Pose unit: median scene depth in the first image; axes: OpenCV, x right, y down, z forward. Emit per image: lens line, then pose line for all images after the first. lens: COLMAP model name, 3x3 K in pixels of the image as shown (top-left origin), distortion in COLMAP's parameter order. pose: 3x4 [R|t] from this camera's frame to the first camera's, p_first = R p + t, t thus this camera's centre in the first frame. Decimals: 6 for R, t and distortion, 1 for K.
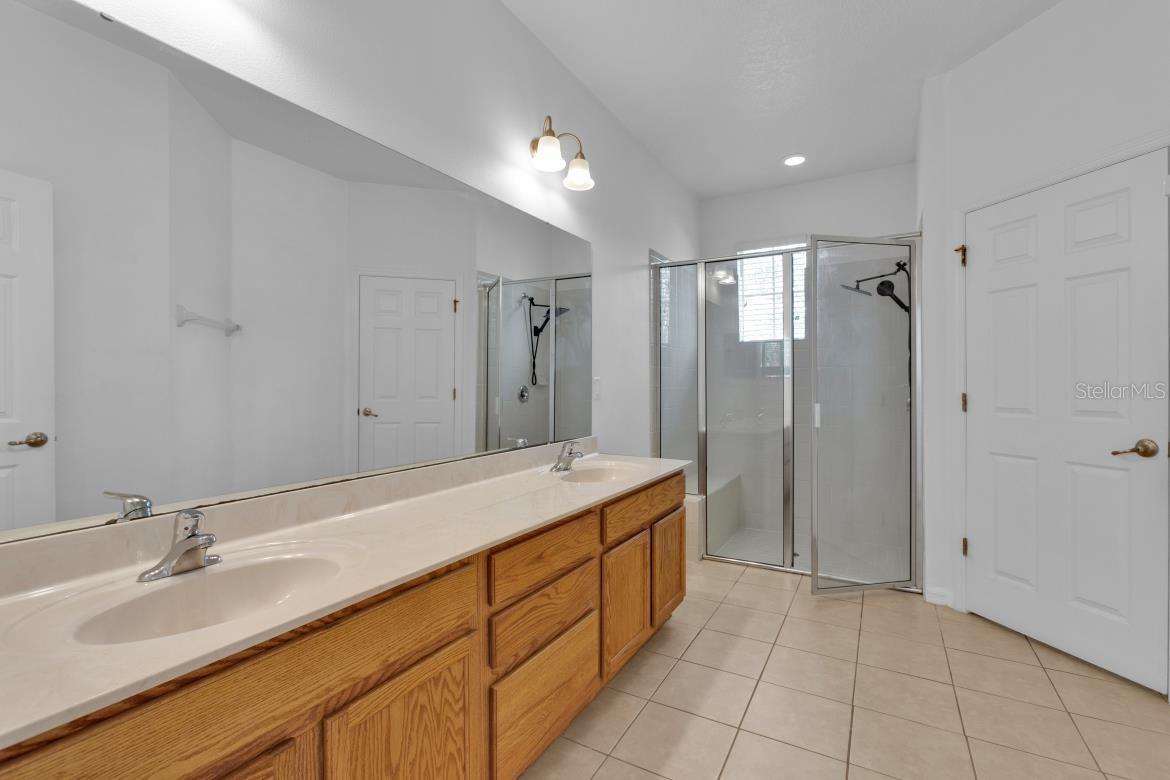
lens RADIAL K [[516.0, 0, 582.9], [0, 516.0, 387.7], [0, 0, 1]] dist [-0.008347, 0.003894]
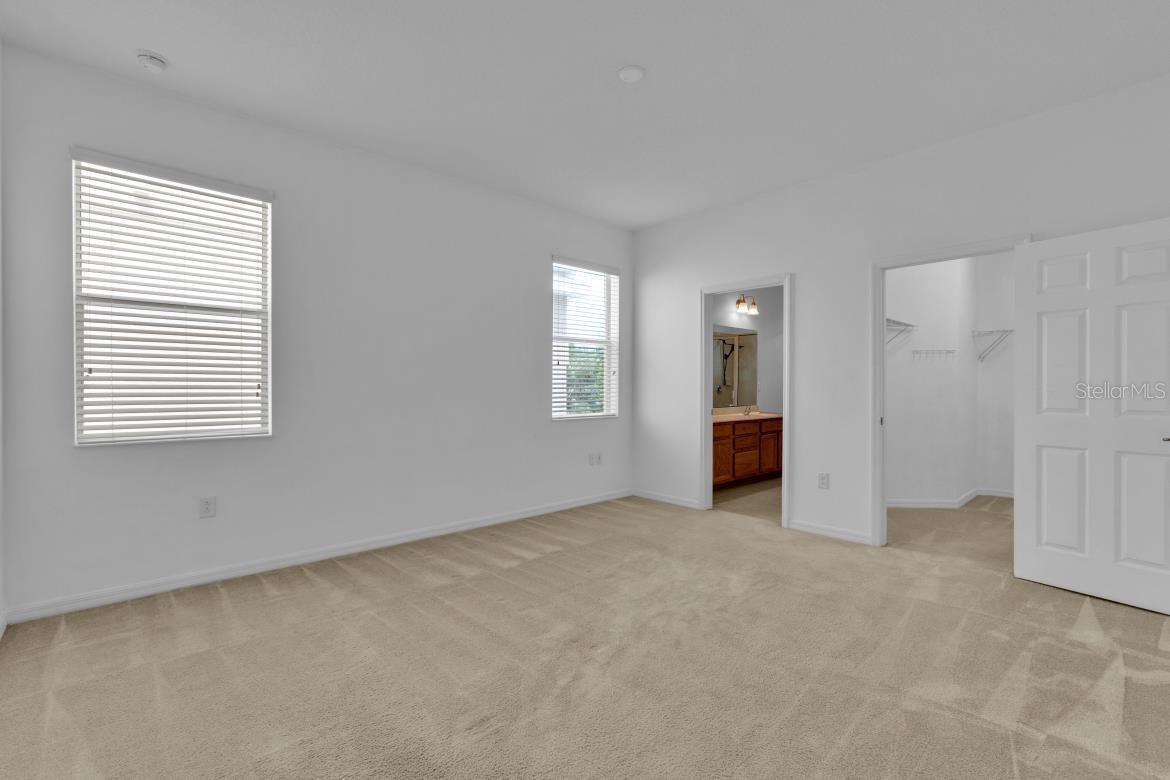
lens RADIAL K [[516.0, 0, 591.1], [0, 516.0, 391.9], [0, 0, 1]] dist [-0.008347, 0.003894]
pose [[0.958979, 0.008655, -0.283344, -0.049024], [-0.005786, 0.999923, 0.010961, 0.002770], [0.283417, -0.008872, 0.958956, -1.758007]]
